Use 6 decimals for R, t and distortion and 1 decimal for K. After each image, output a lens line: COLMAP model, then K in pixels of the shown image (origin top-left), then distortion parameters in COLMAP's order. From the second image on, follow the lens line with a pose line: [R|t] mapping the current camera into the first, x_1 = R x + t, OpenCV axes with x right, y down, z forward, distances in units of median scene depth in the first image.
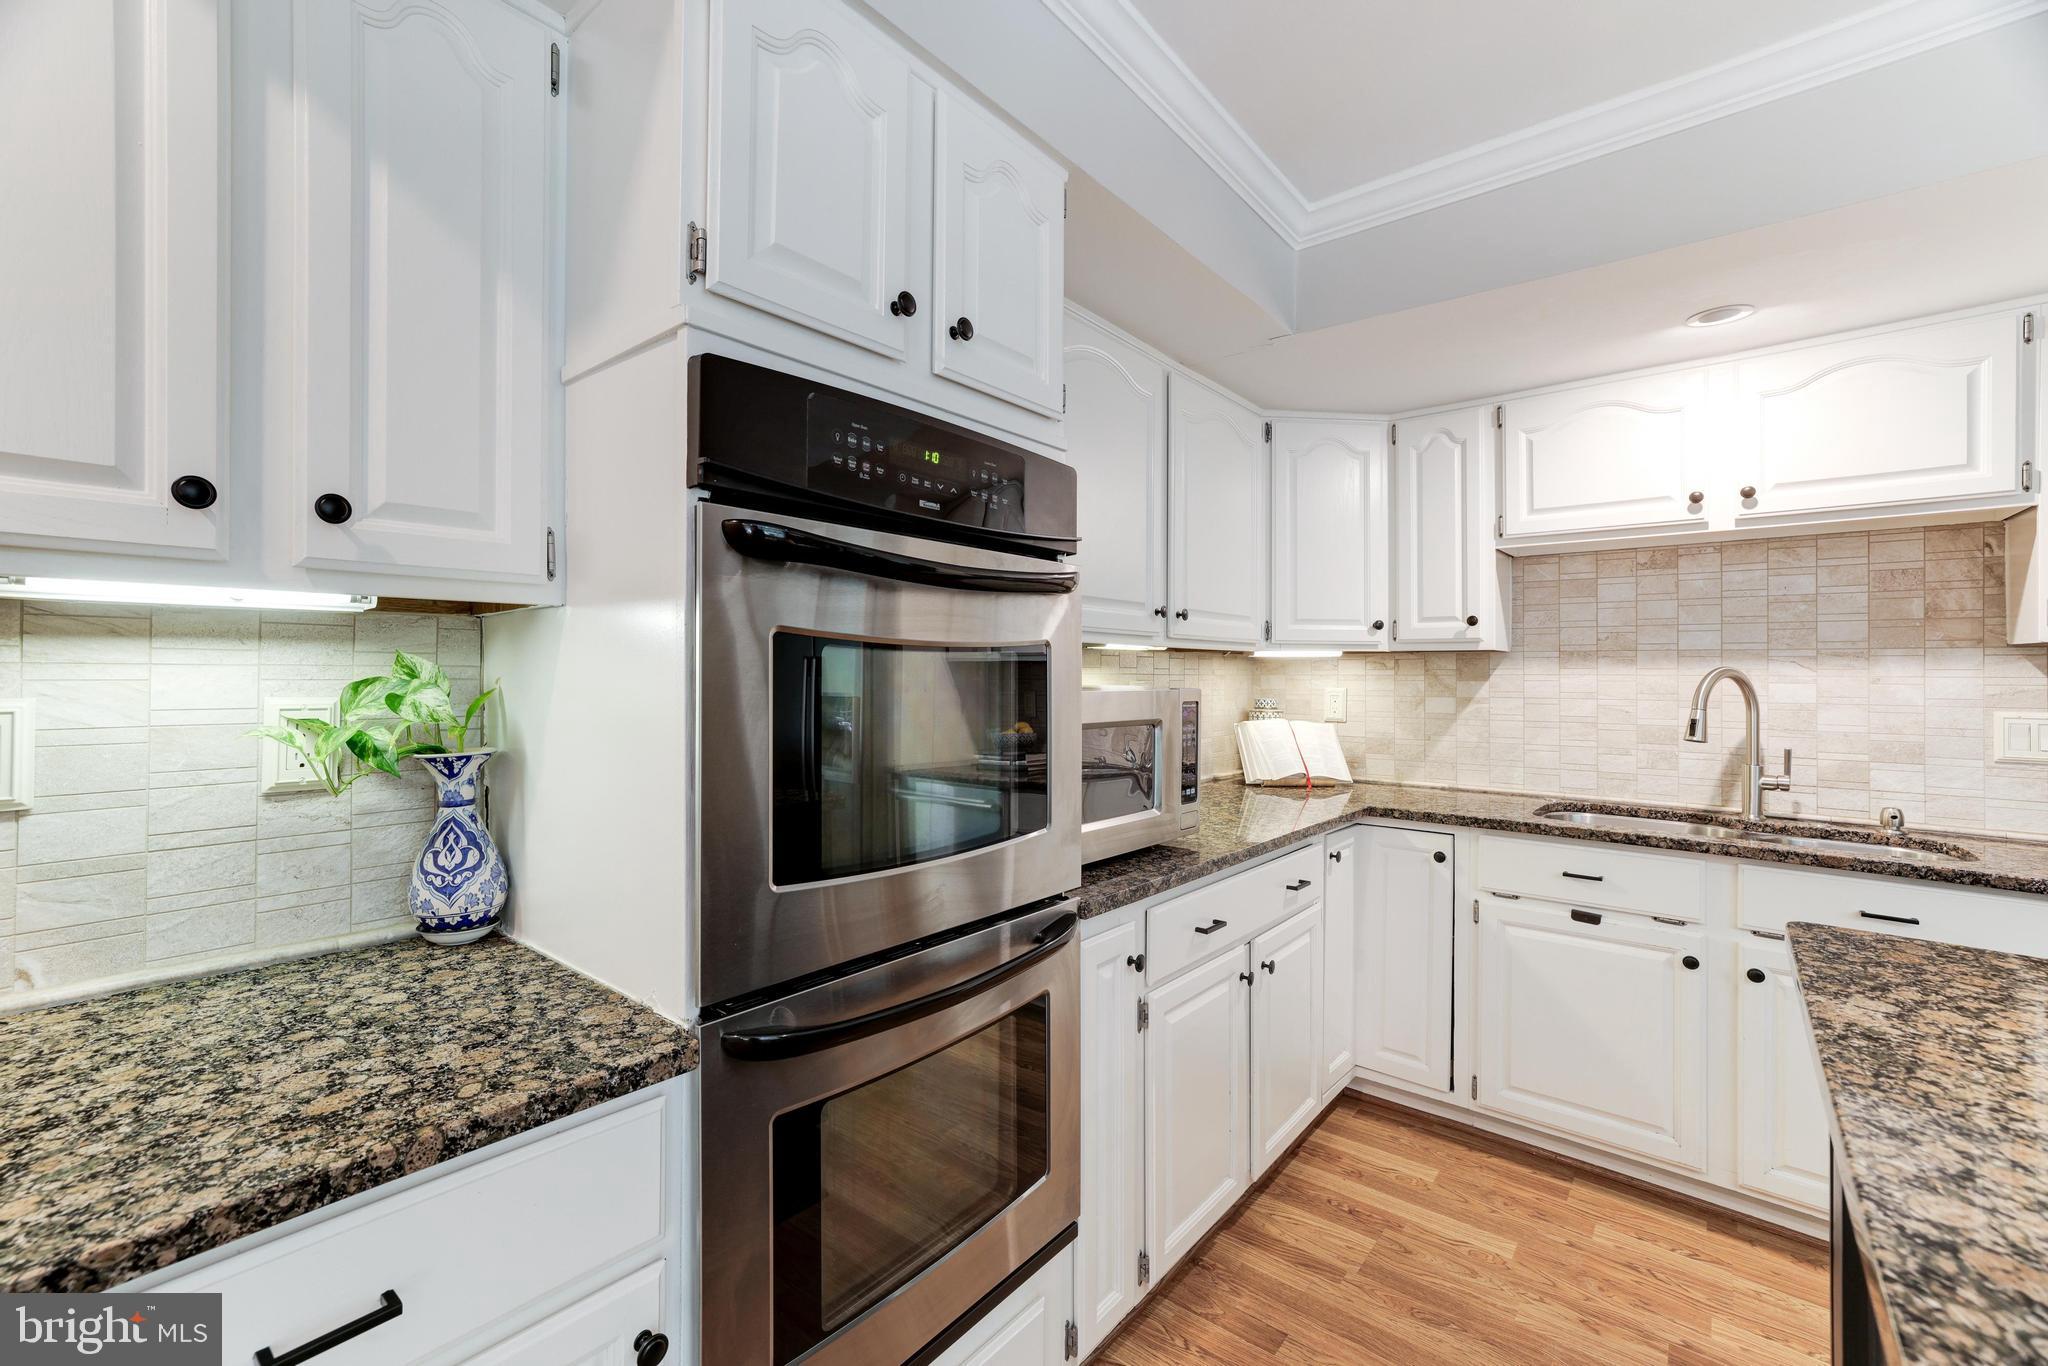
lens RADIAL K [[880.9, 0, 1012.3], [0, 880.9, 658.0], [0, 0, 1]] dist [-0.024354, 0.010621]
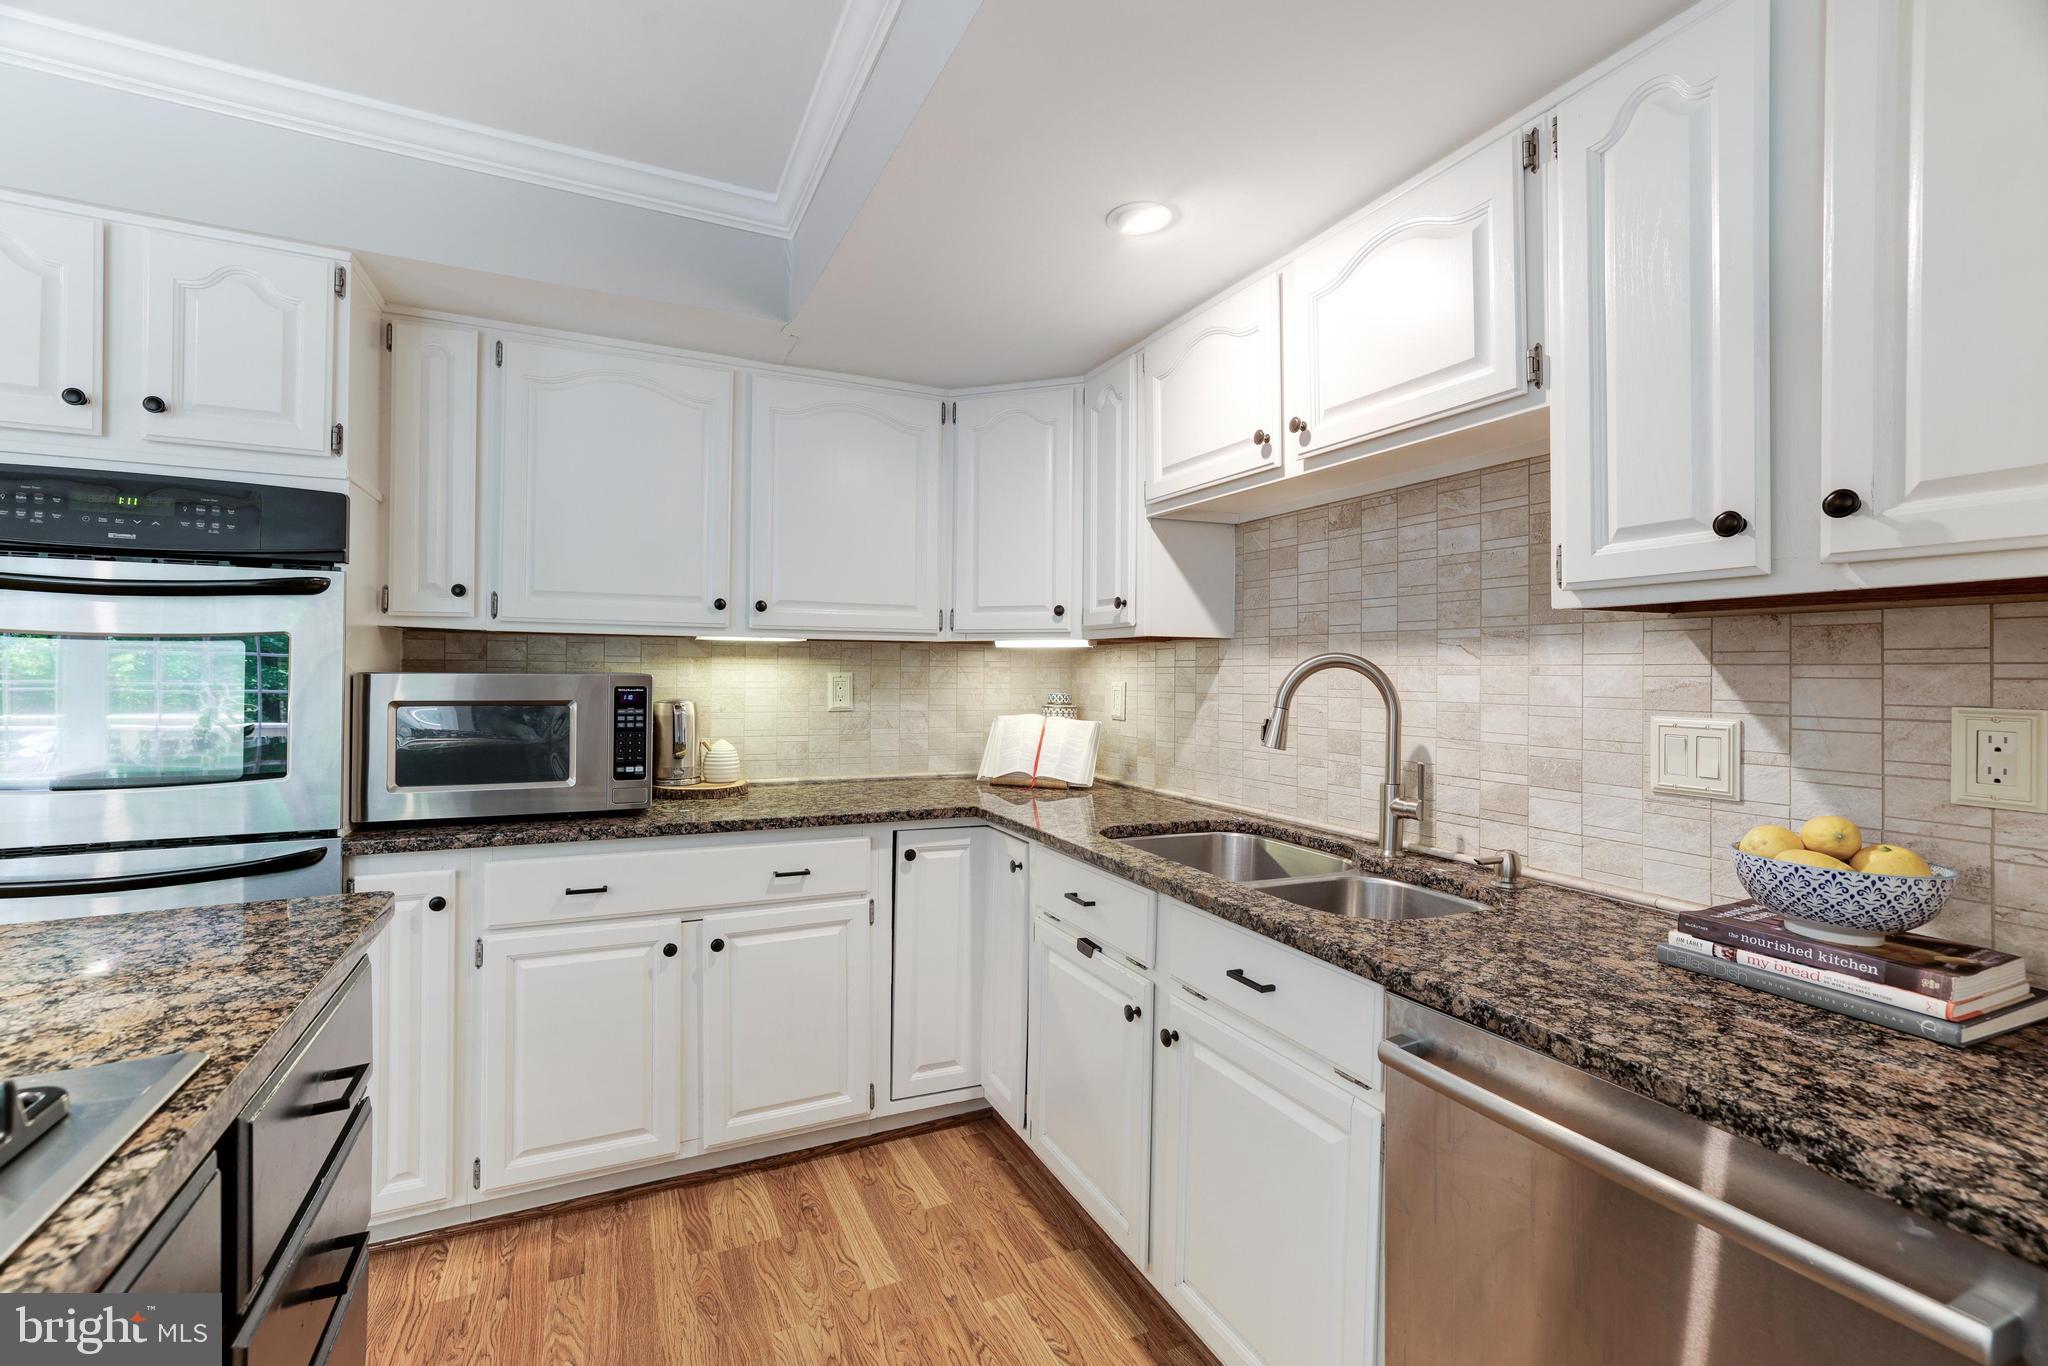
lens RADIAL K [[880.9, 0, 995.0], [0, 880.9, 664.4], [0, 0, 1]] dist [-0.024354, 0.010621]
pose [[0.908083, -0.000863, -0.418790, 0.933032], [0.002053, 0.999995, 0.002389, 0.019343], [0.418786, -0.003029, 0.908080, 0.185204]]
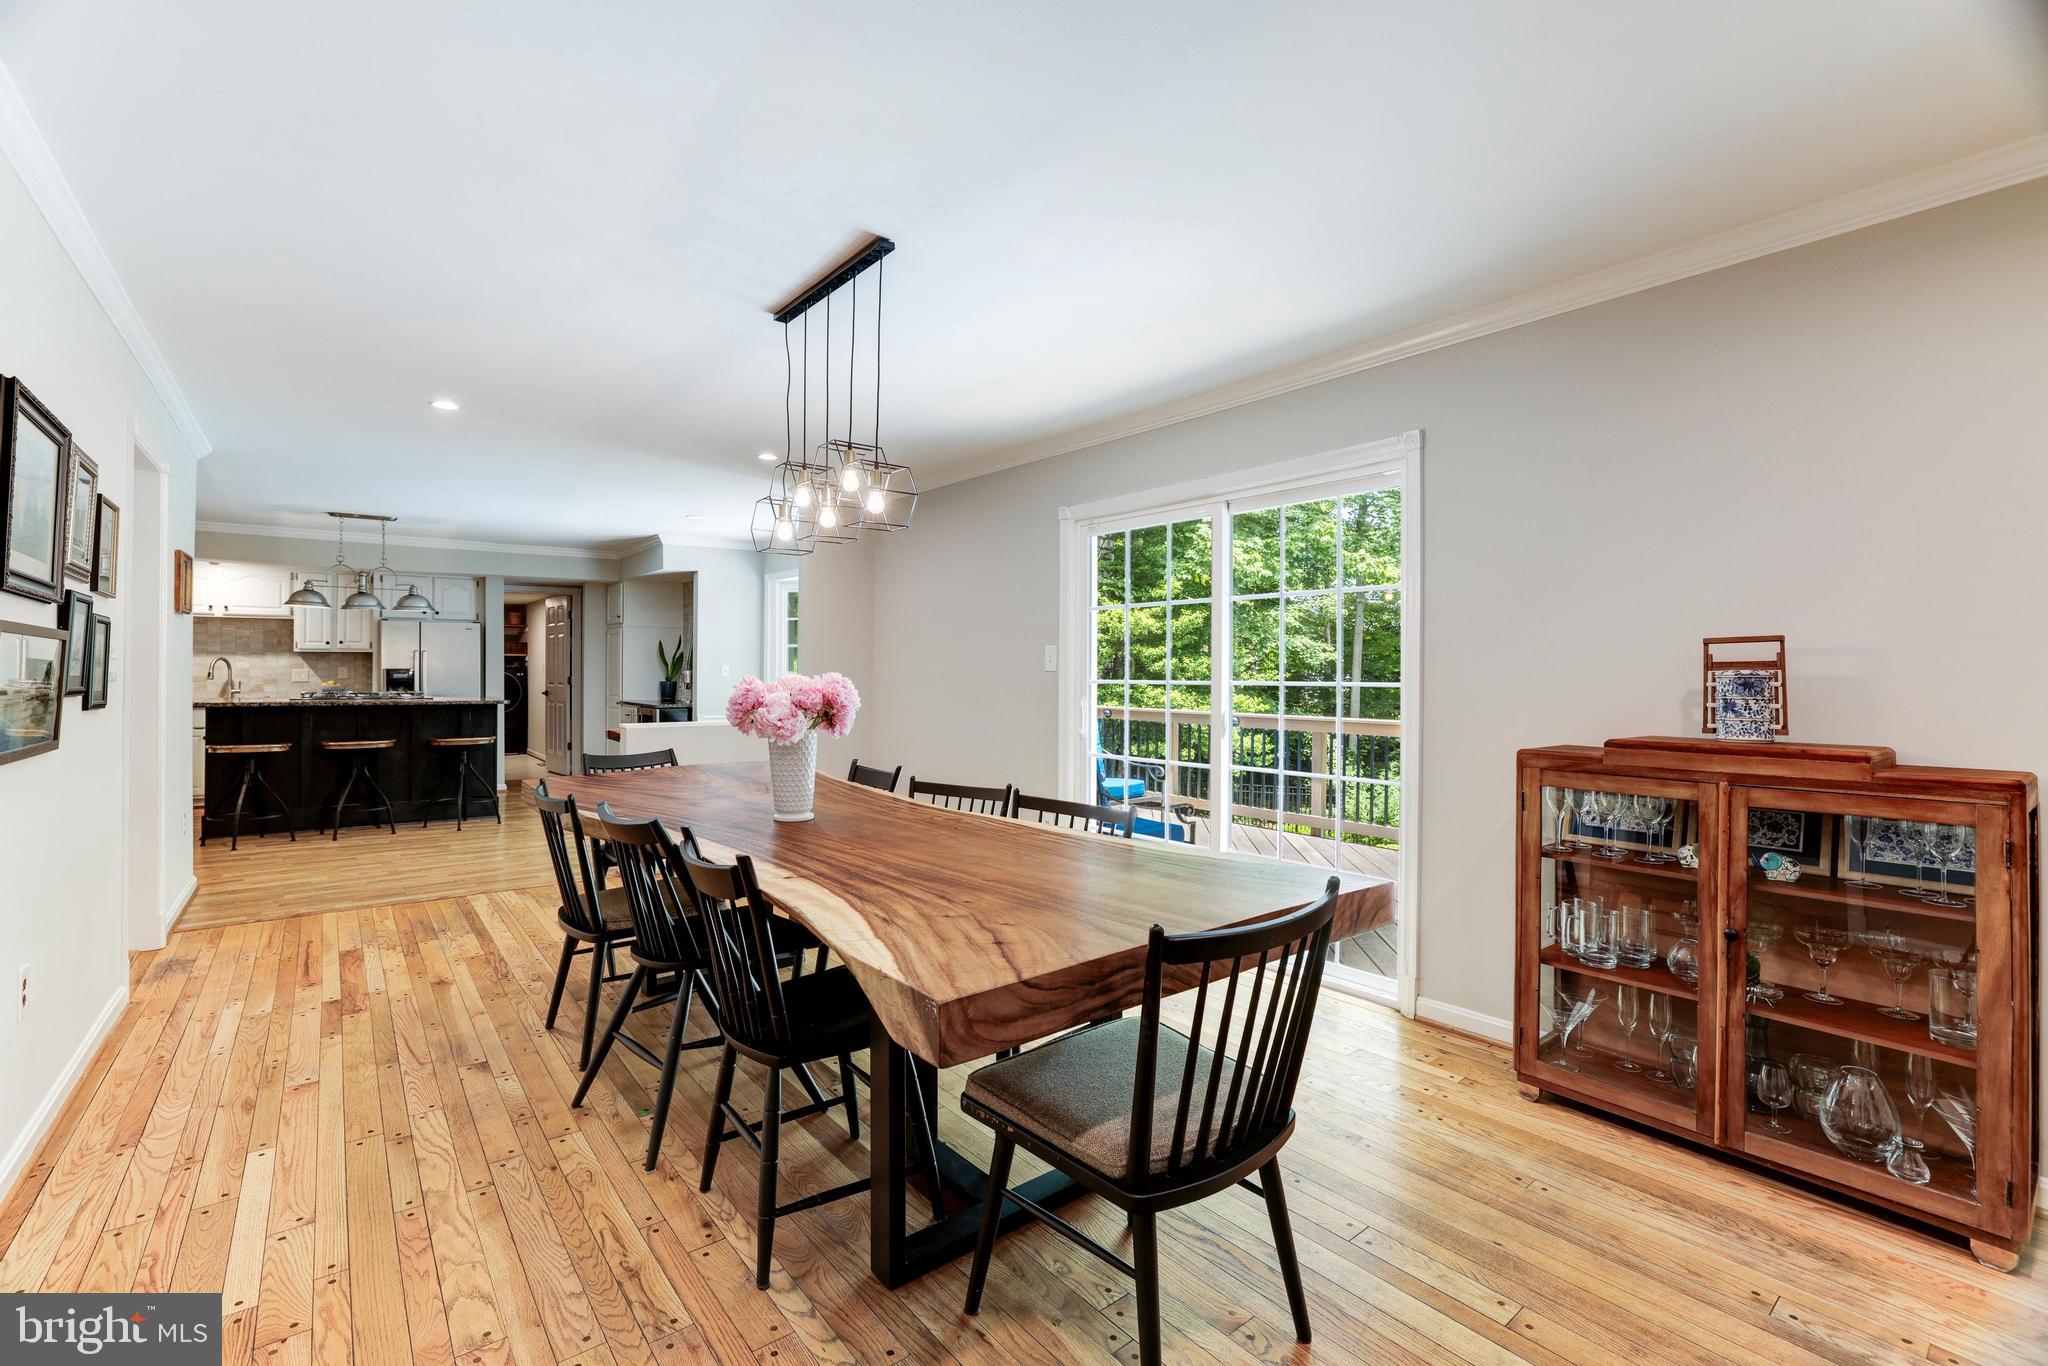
lens RADIAL K [[880.9, 0, 1011.3], [0, 880.9, 680.8], [0, 0, 1]] dist [-0.024354, 0.010621]
pose [[0.215710, -0.008637, 0.976419, -1.918910], [-0.019761, 0.999717, 0.013208, -0.001153], [-0.976257, -0.022144, 0.215479, -2.888460]]
